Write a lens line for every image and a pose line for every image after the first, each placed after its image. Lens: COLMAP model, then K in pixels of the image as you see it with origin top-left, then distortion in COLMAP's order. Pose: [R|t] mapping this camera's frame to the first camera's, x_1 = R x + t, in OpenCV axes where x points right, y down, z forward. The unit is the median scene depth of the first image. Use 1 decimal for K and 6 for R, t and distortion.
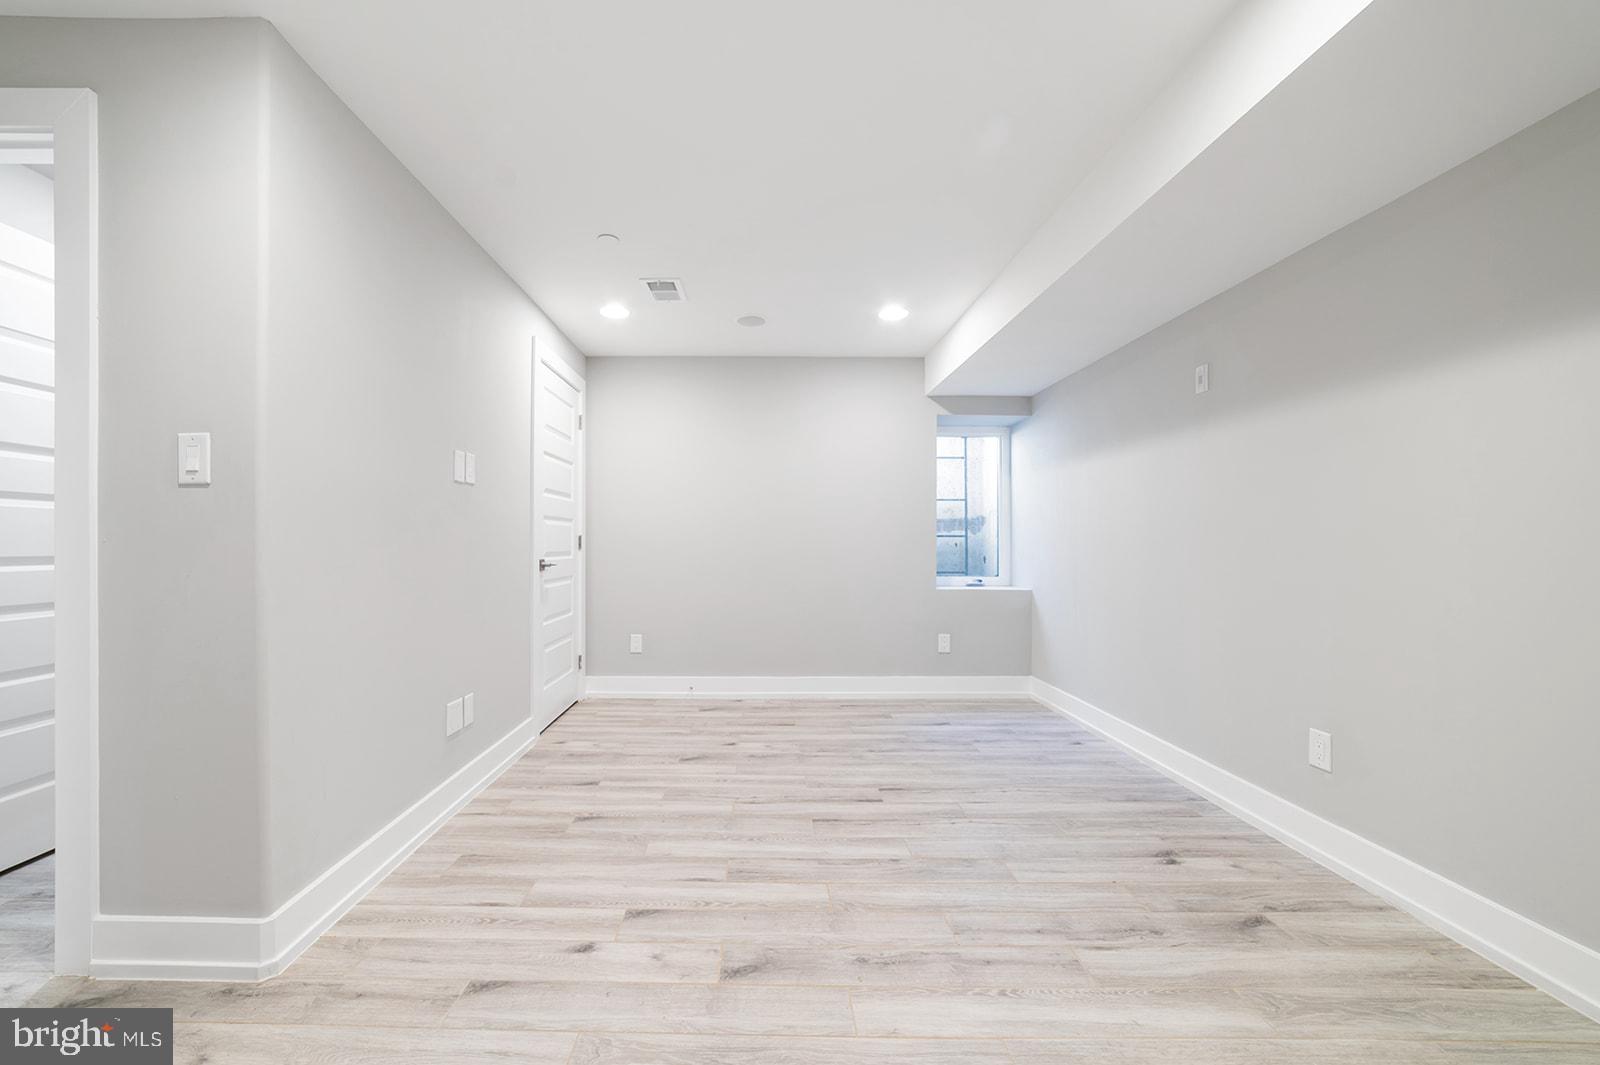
lens RADIAL K [[617.2, 0, 739.6], [0, 617.2, 547.2], [0, 0, 1]] dist [-0.020118, 0.006554]
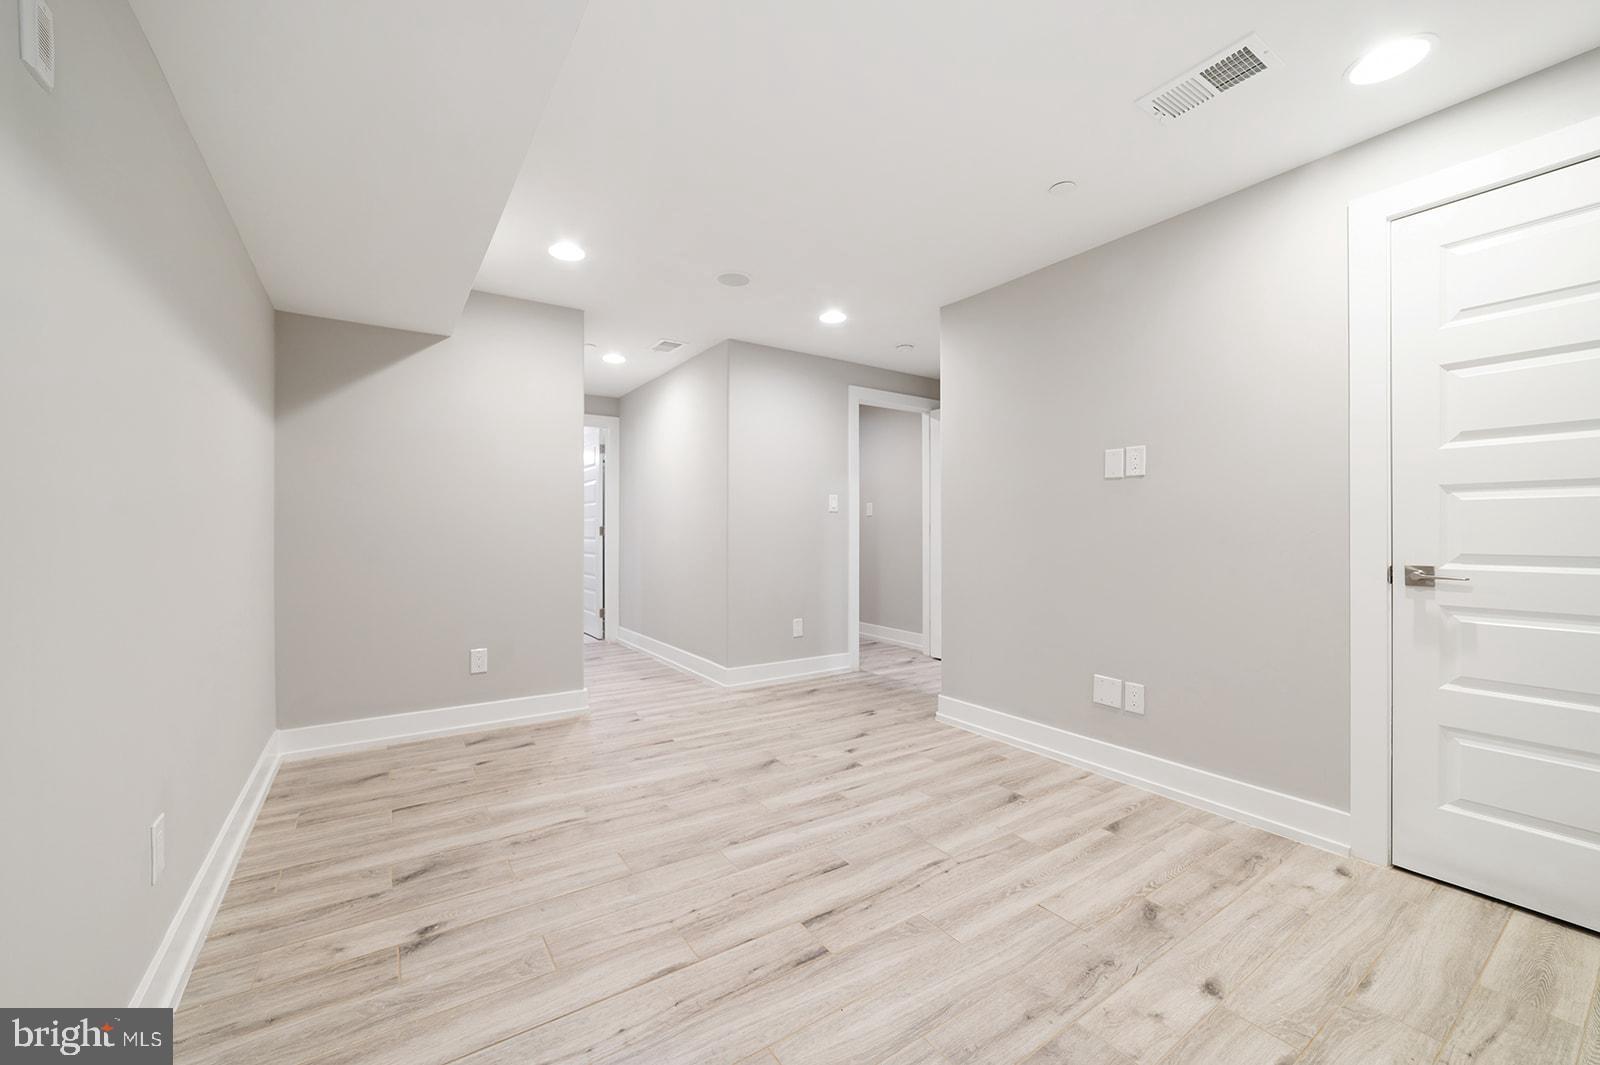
lens RADIAL K [[617.2, 0, 785.0], [0, 617.2, 527.3], [0, 0, 1]] dist [-0.020118, 0.006554]
pose [[-0.811507, -0.008605, -0.584280, 0.776363], [-0.009449, 0.999954, -0.001602, -0.009978], [0.584267, 0.004220, -0.811551, 1.860848]]
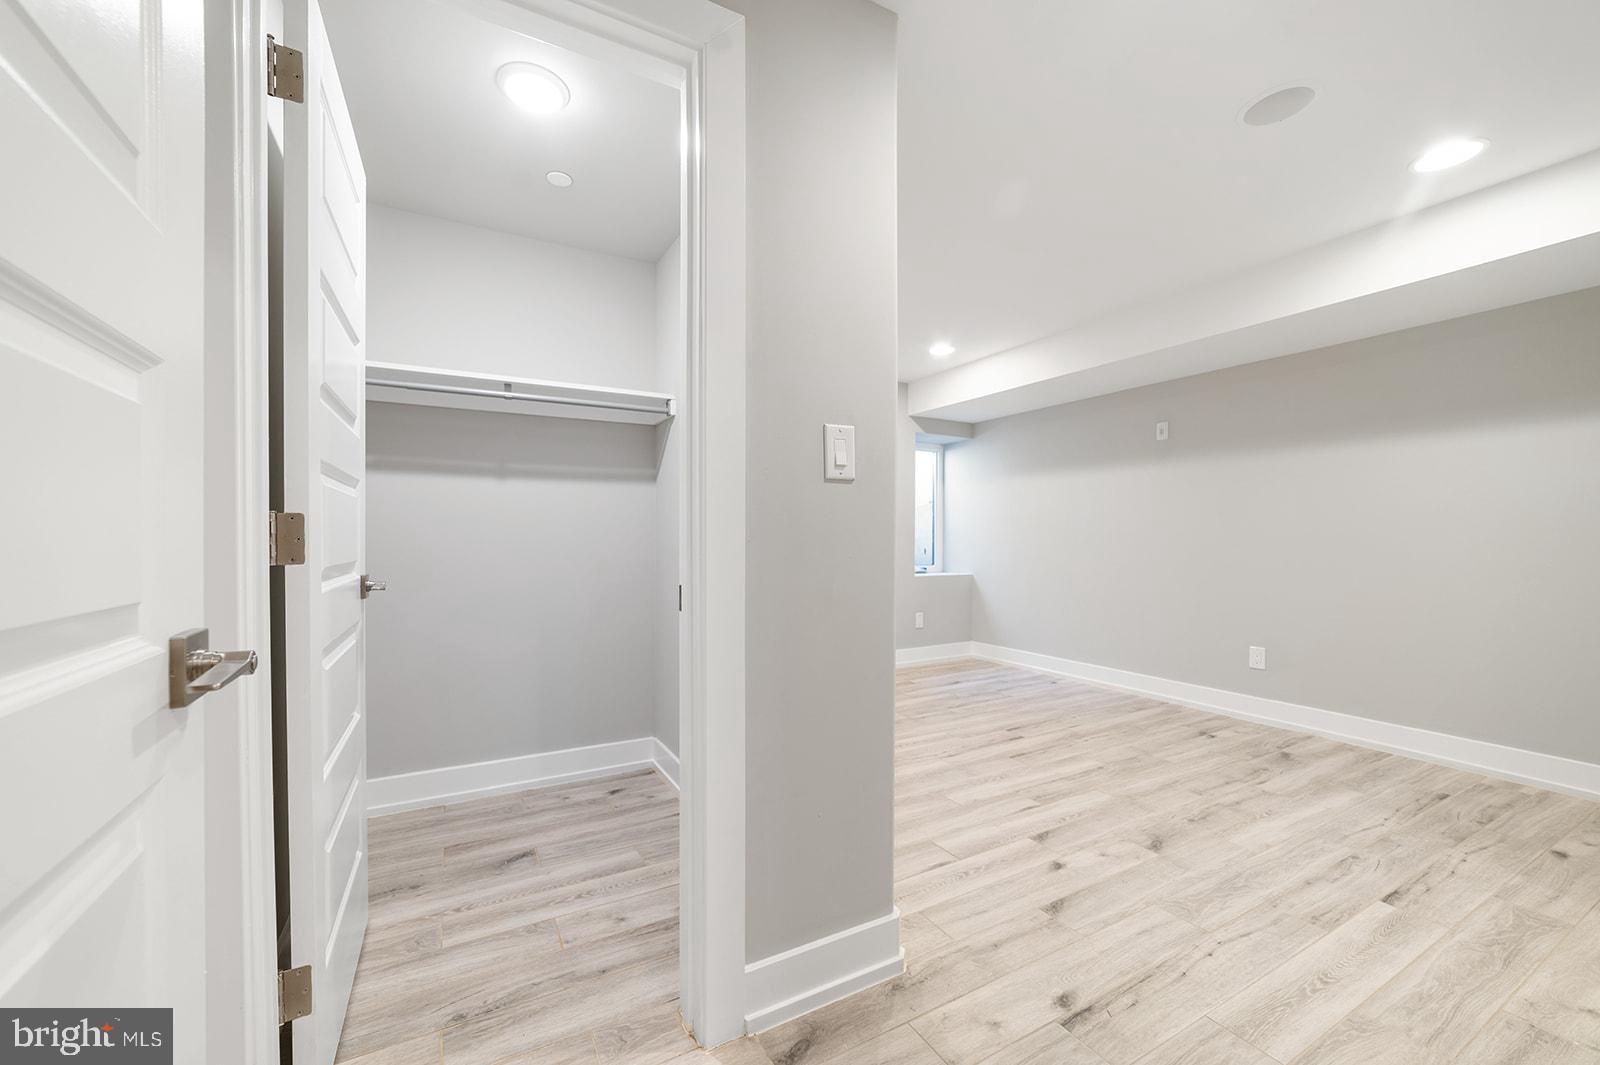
lens RADIAL K [[617.2, 0, 768.2], [0, 617.2, 551.9], [0, 0, 1]] dist [-0.020118, 0.006554]
pose [[0.874289, -0.013684, 0.485214, -1.062444], [0.005722, 0.999824, 0.017887, -0.006385], [-0.485373, -0.012862, 0.874213, 0.160540]]
